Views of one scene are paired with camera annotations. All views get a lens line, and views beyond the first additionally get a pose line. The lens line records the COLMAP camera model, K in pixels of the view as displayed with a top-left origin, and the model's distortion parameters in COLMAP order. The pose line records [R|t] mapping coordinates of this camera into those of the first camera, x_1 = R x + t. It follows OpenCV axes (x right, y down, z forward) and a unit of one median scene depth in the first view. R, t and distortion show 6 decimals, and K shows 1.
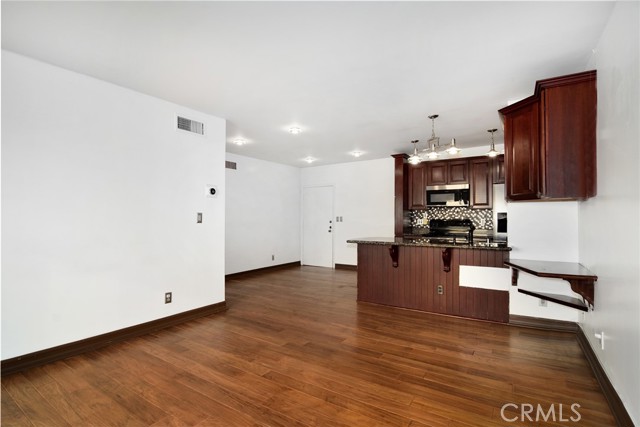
lens RADIAL K [[309.6, 0, 317.5], [0, 309.6, 217.3], [0, 0, 1]] dist [-0.017551, -0.000585]
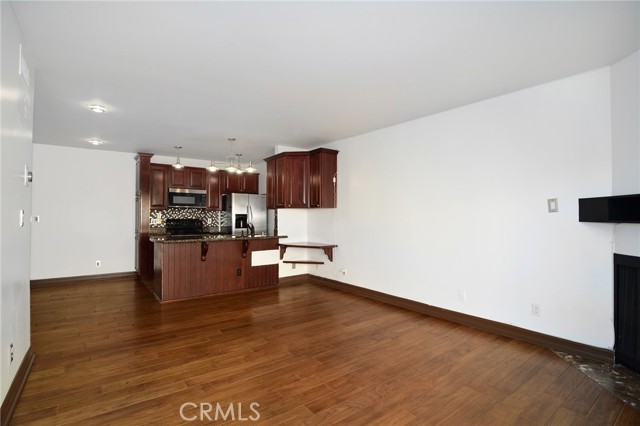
lens RADIAL K [[309.6, 0, 316.8], [0, 309.6, 216.9], [0, 0, 1]] dist [-0.017551, -0.000585]
pose [[0.349268, 0.002032, 0.937021, -0.809081], [-0.003866, 0.999992, -0.000728, -0.002671], [-0.937015, -0.003368, 0.349273, 0.243487]]
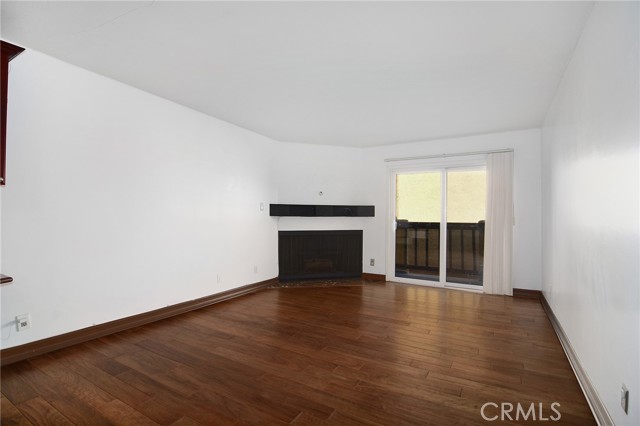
lens RADIAL K [[309.6, 0, 323.4], [0, 309.6, 213.2], [0, 0, 1]] dist [-0.017551, -0.000585]
pose [[-0.998130, -0.004753, -0.060938, -0.059936], [-0.003902, 0.999893, -0.014087, 0.012047], [0.060998, -0.013823, -0.998042, 1.342559]]
